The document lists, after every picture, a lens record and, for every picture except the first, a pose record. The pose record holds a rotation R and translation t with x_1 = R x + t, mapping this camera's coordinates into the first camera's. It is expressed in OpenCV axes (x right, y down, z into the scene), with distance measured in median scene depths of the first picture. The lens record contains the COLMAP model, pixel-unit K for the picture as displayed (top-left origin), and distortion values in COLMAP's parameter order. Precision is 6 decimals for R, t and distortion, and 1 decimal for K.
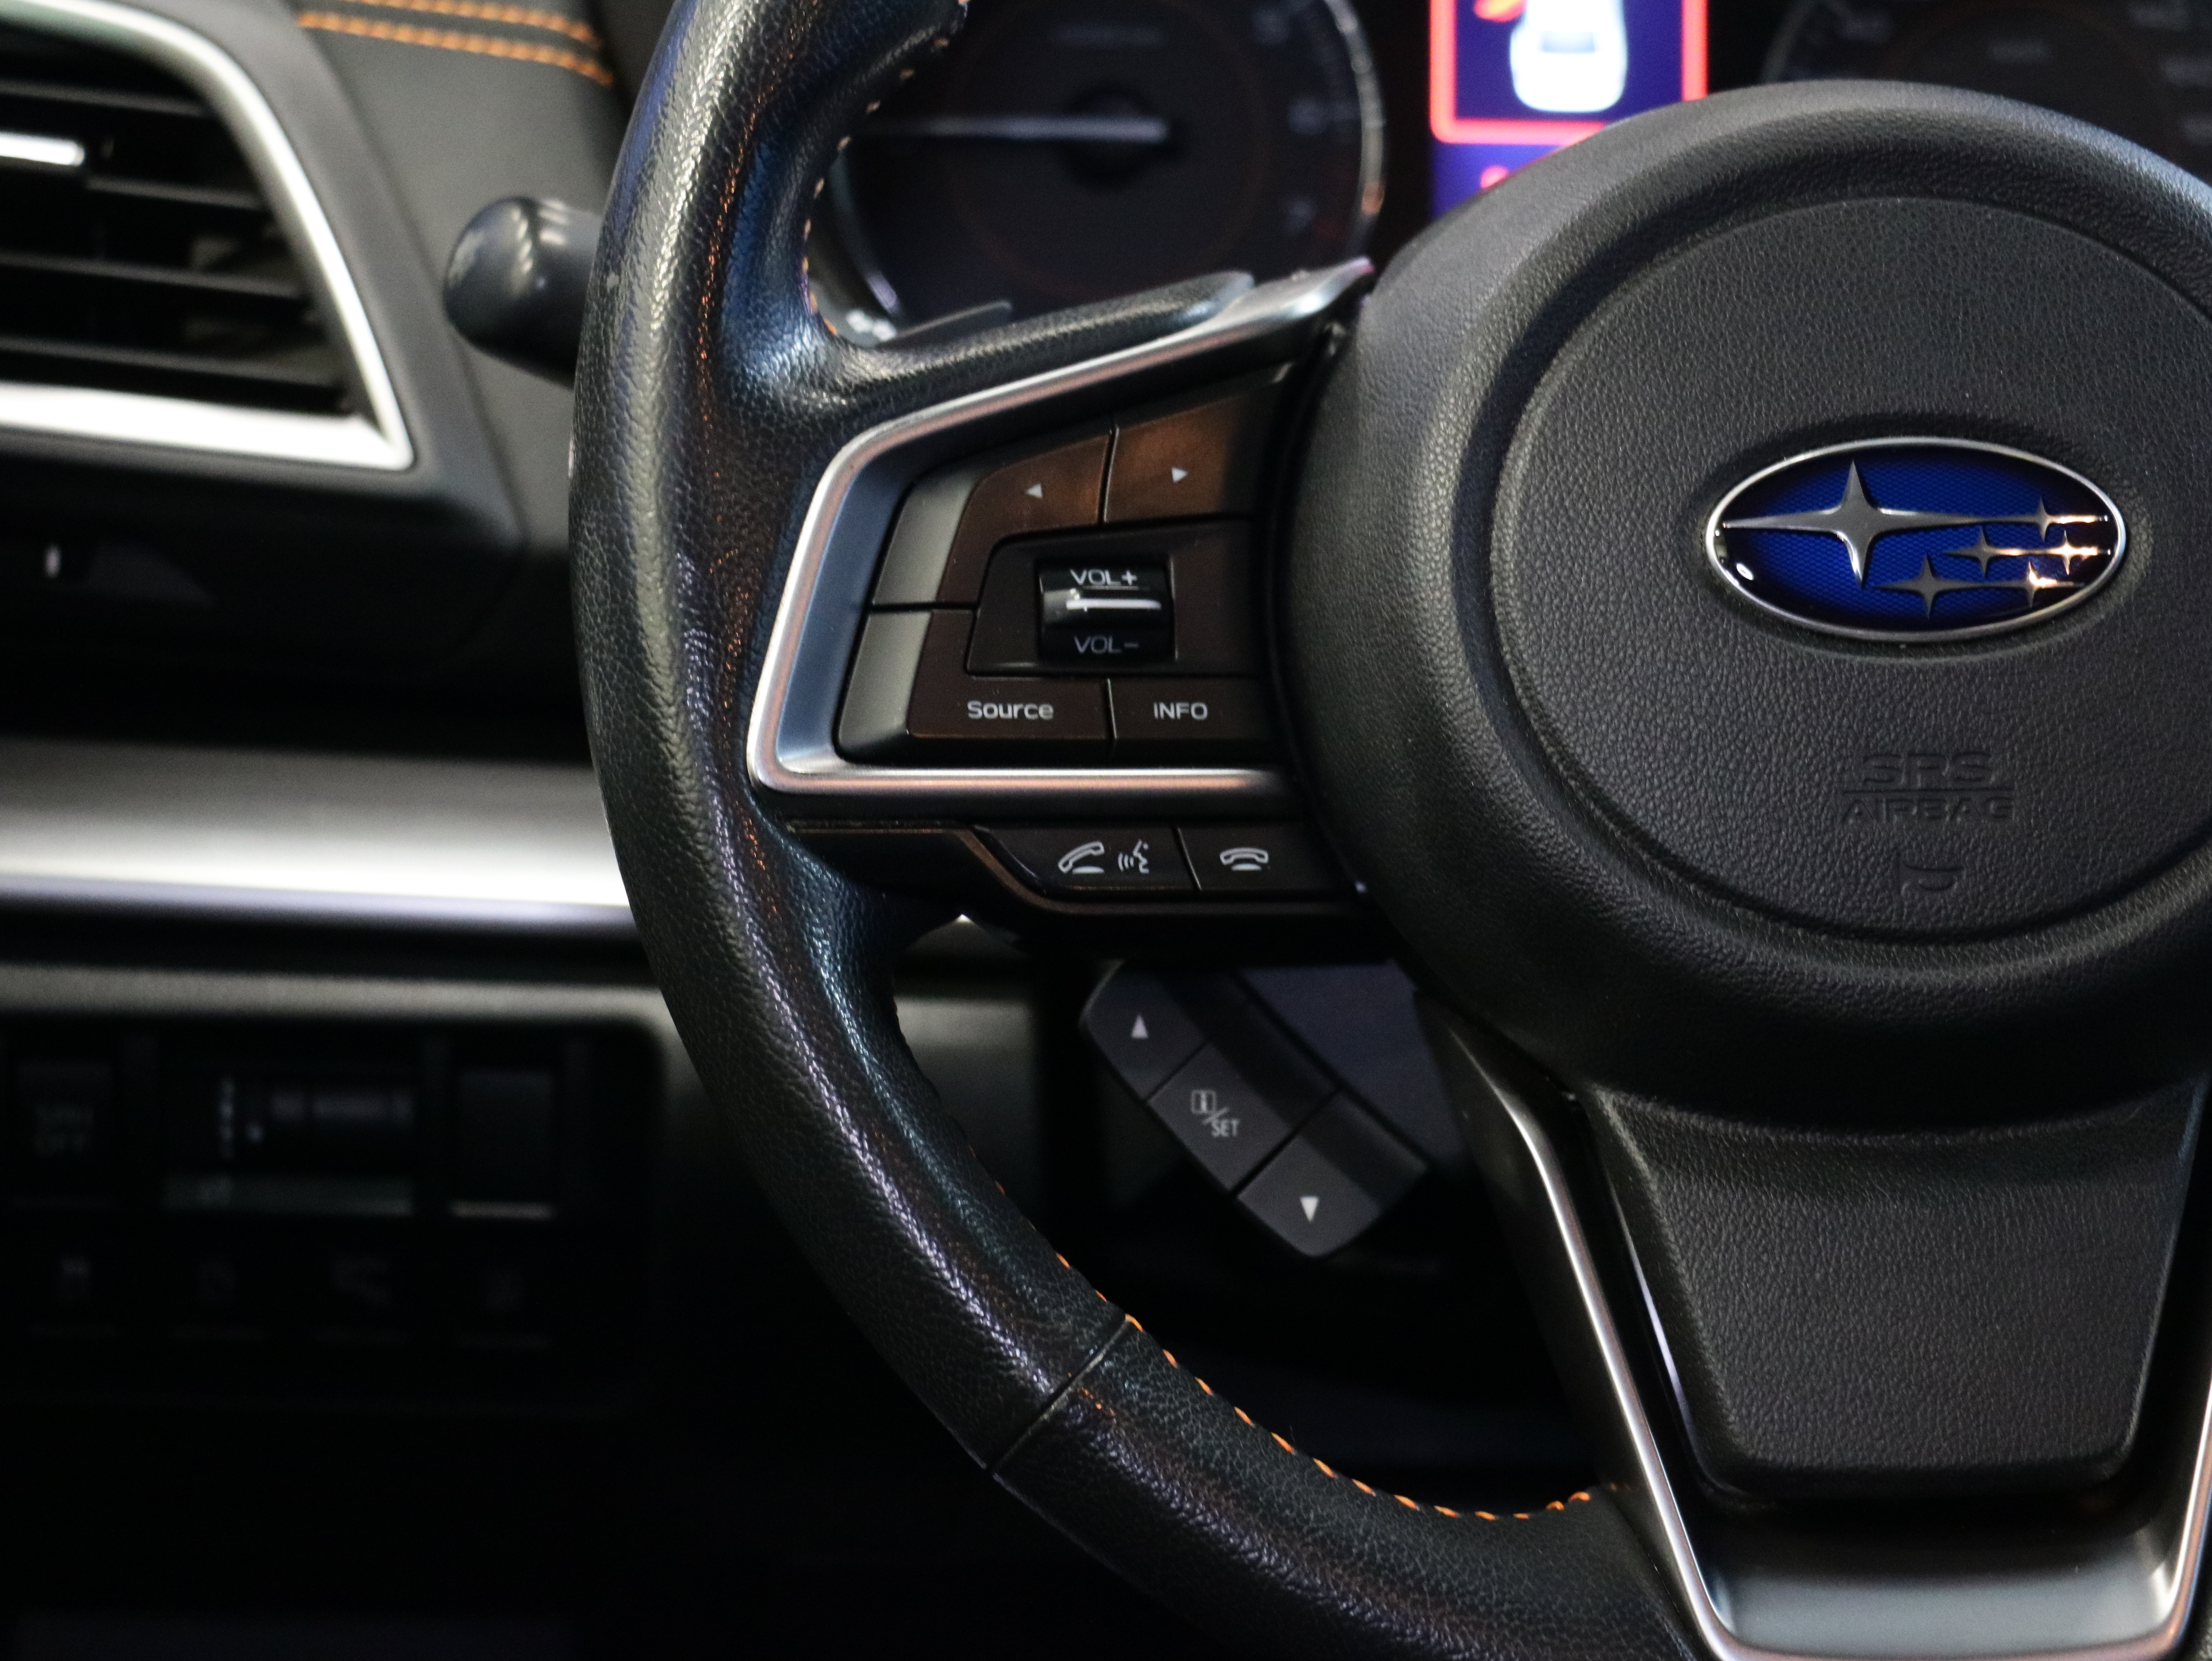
lens RADIAL K [[6335.1, 0, 1106.0], [0, 6335.1, 830.5], [0, 0, 1]] dist [-0.013620, 0.554602]
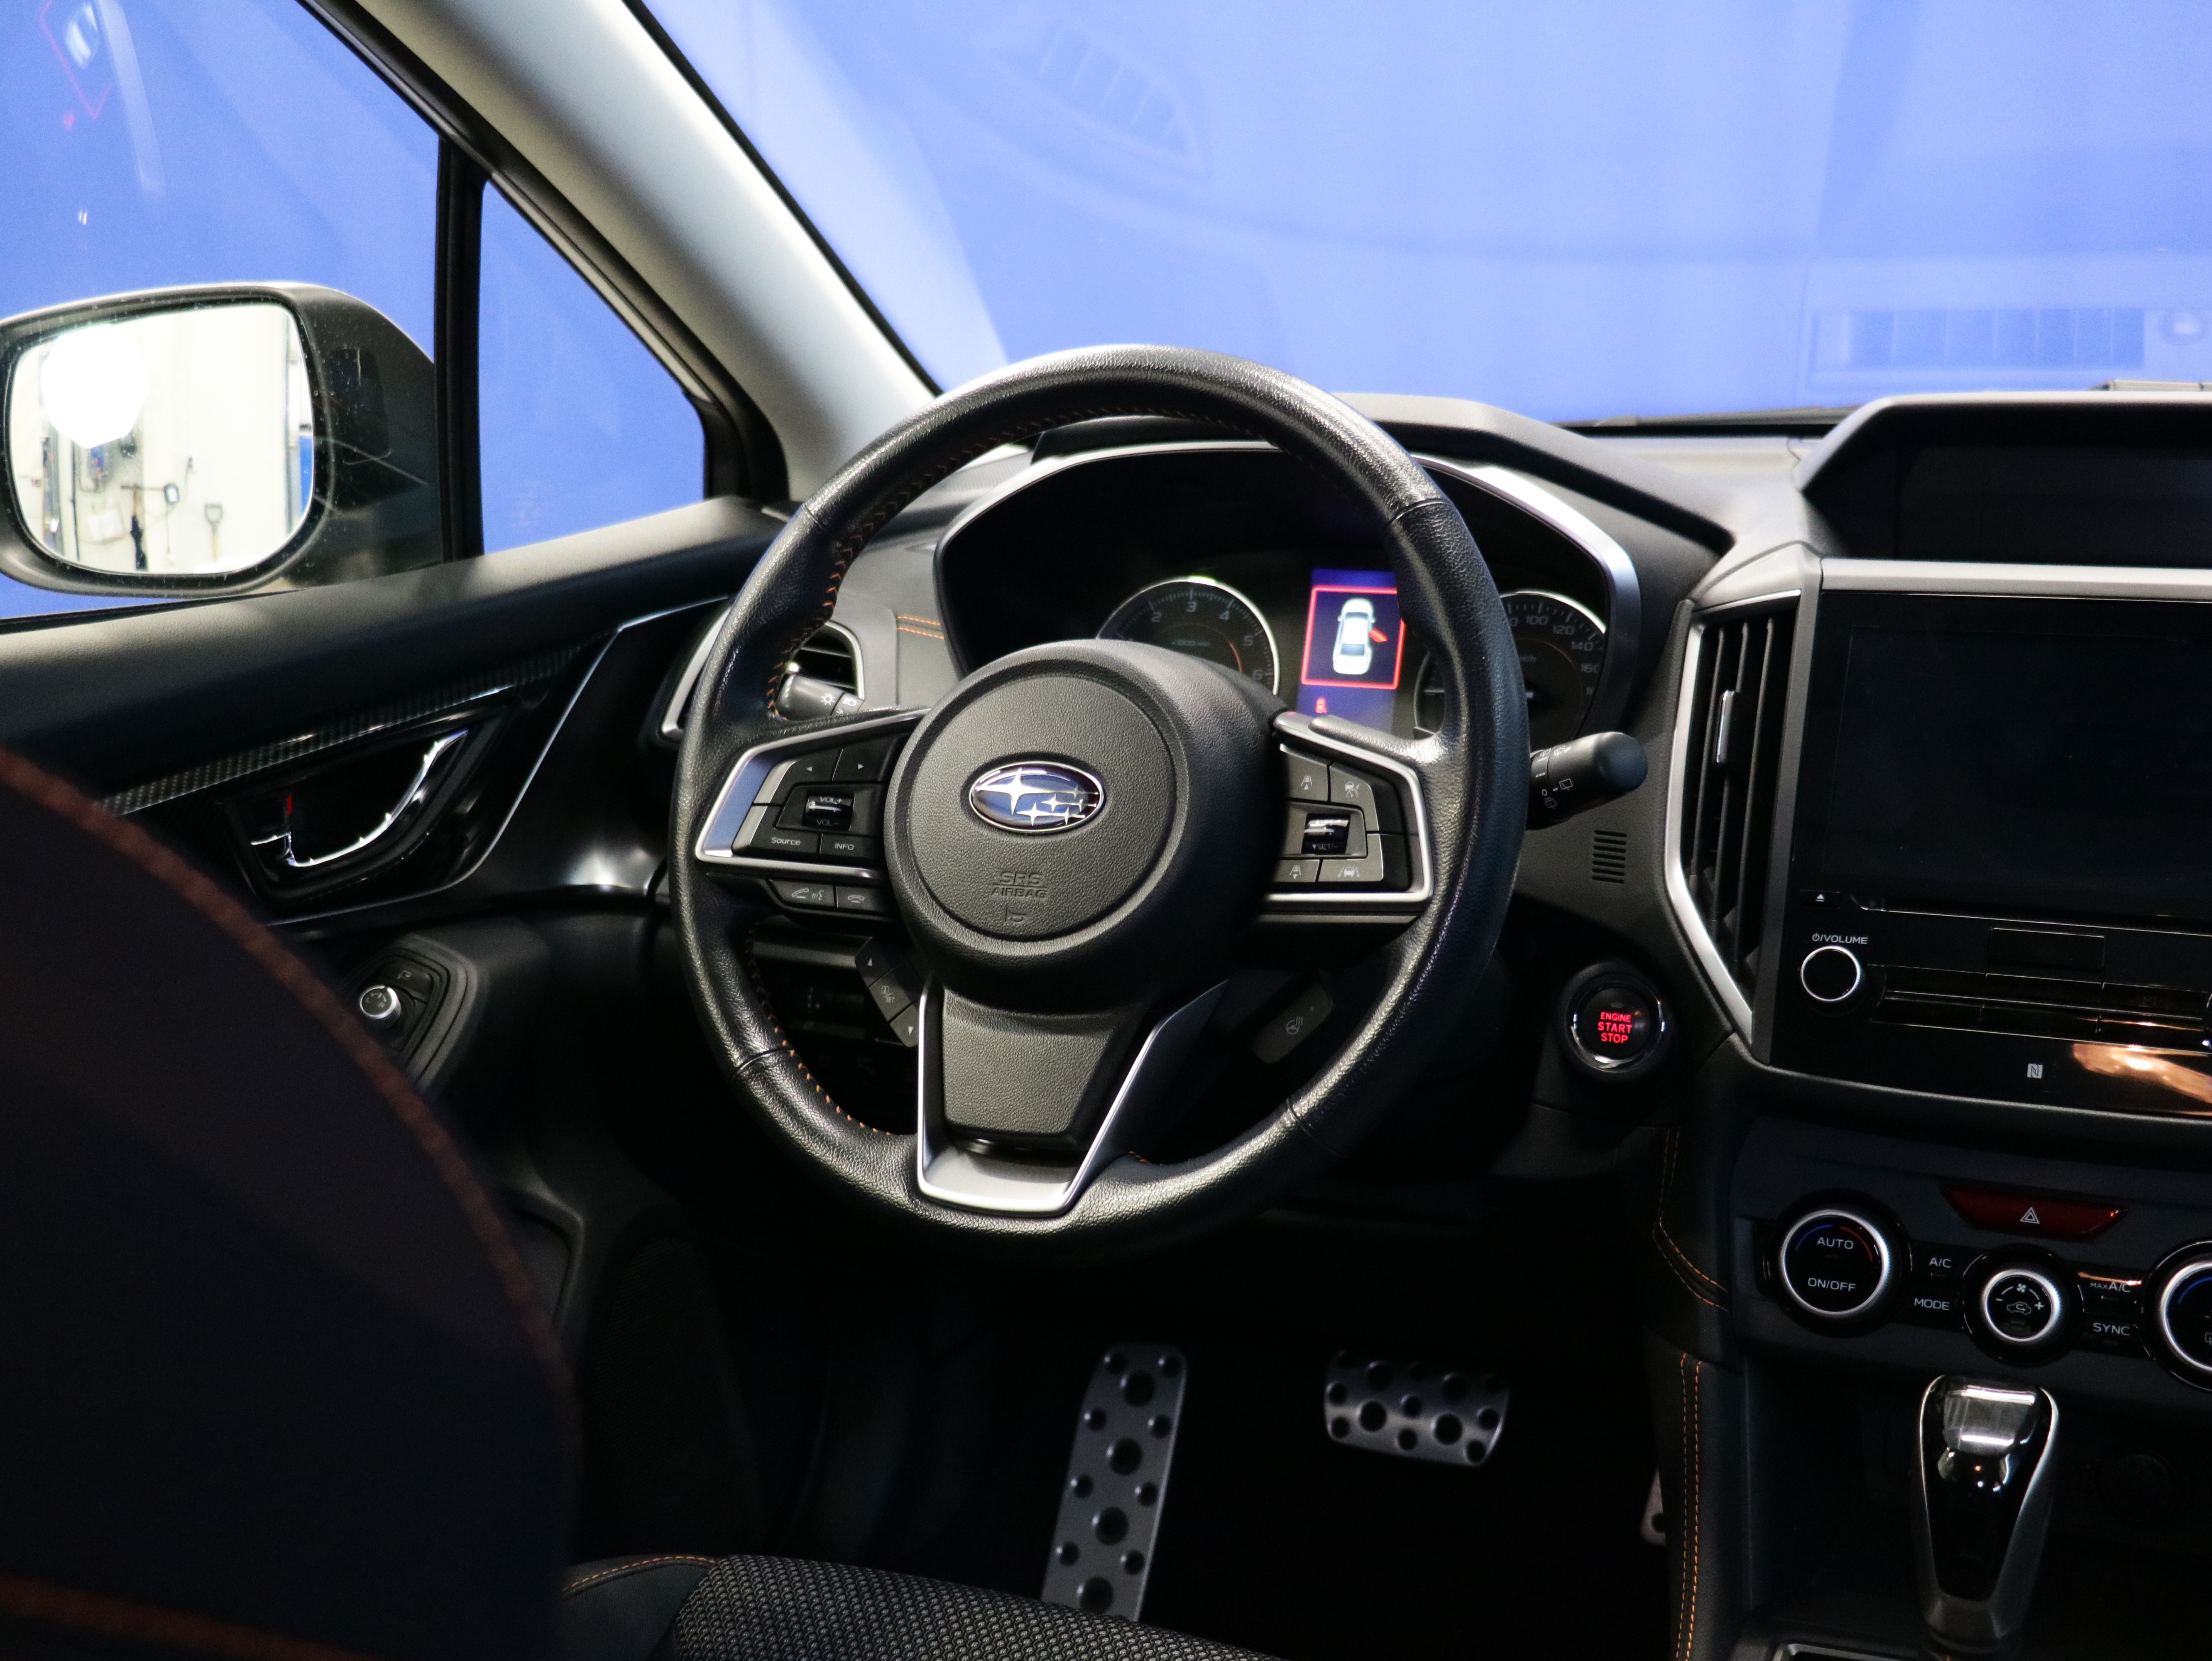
lens RADIAL K [[2682.3, 0, 1106.0], [0, 2682.3, 830.5], [0, 0, 1]] dist [-0.022071, 0.001752]
pose [[0.855824, 0.053999, -0.514440, 0.752870], [-0.099655, 0.993117, -0.061544, 0.037912], [0.507576, 0.103937, 0.855315, 0.012078]]
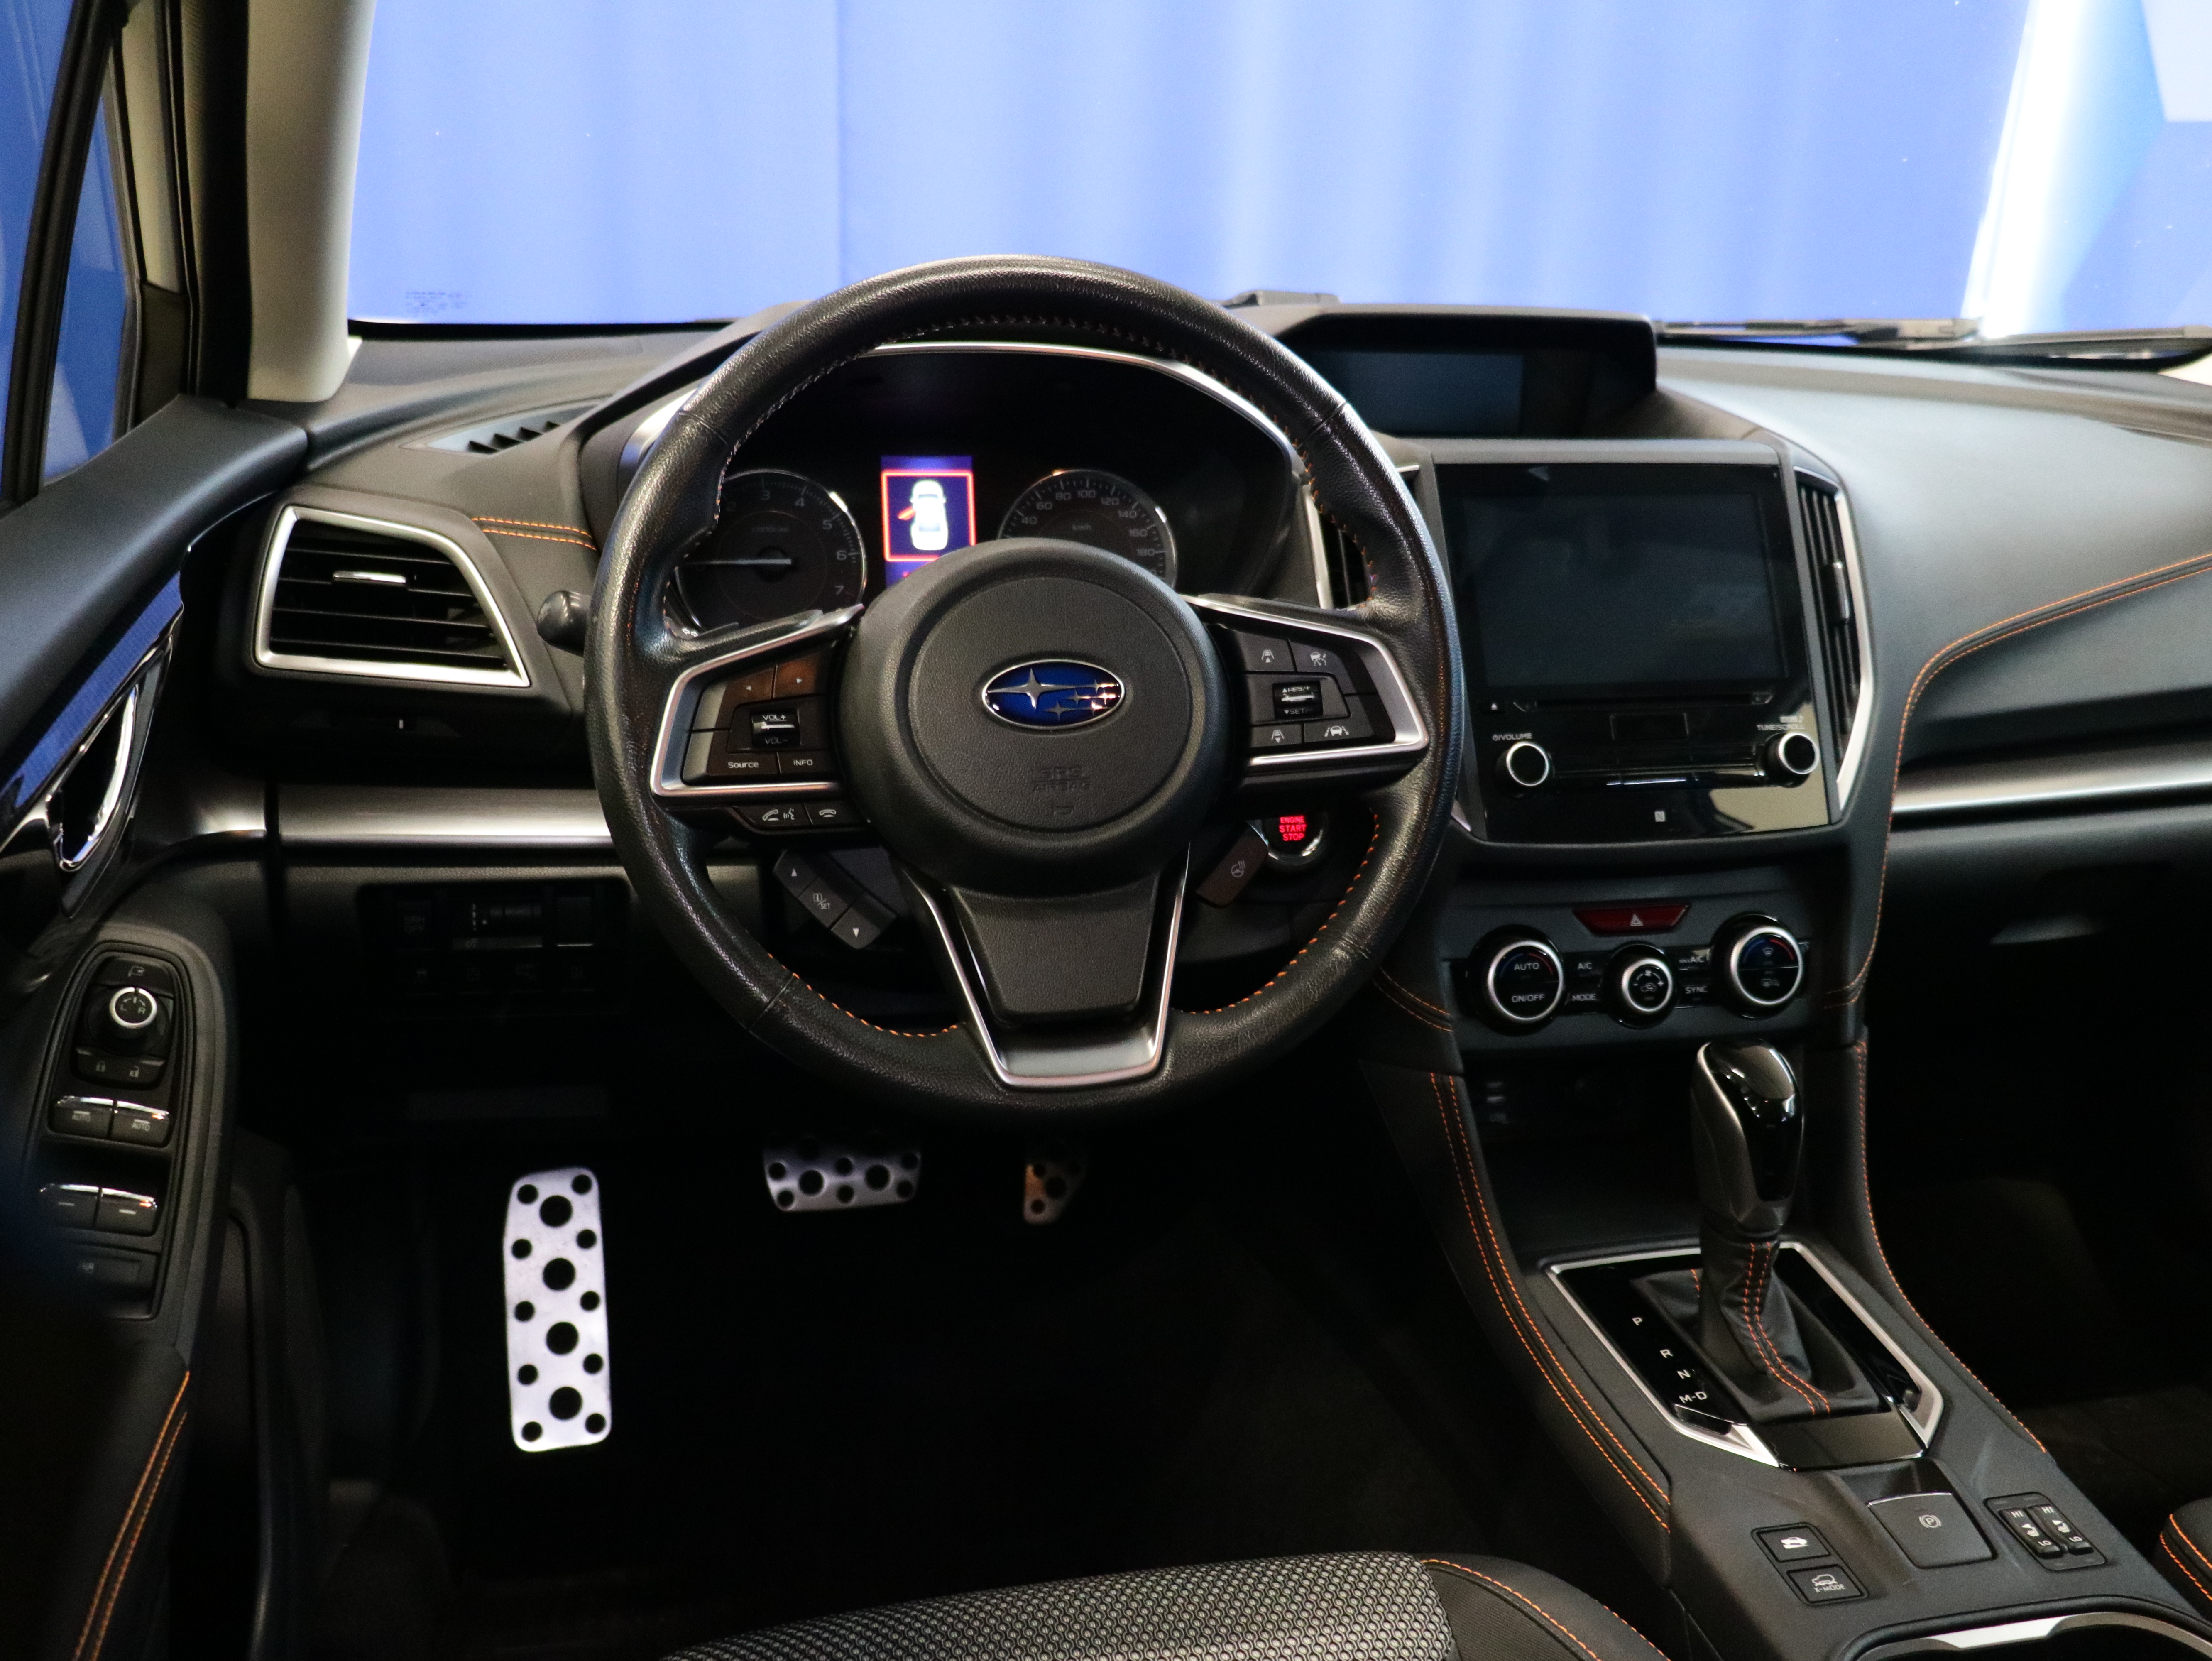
lens RADIAL K [[2067.7, 0, 1106.0], [0, 2067.7, 830.5], [0, 0, 1]] dist [-0.023616, -0.003467]
pose [[0.988288, -0.045020, 0.145809, 0.009605], [0.041926, 0.998827, 0.024222, -0.005096], [-0.146729, -0.017825, 0.989016, 0.050480]]
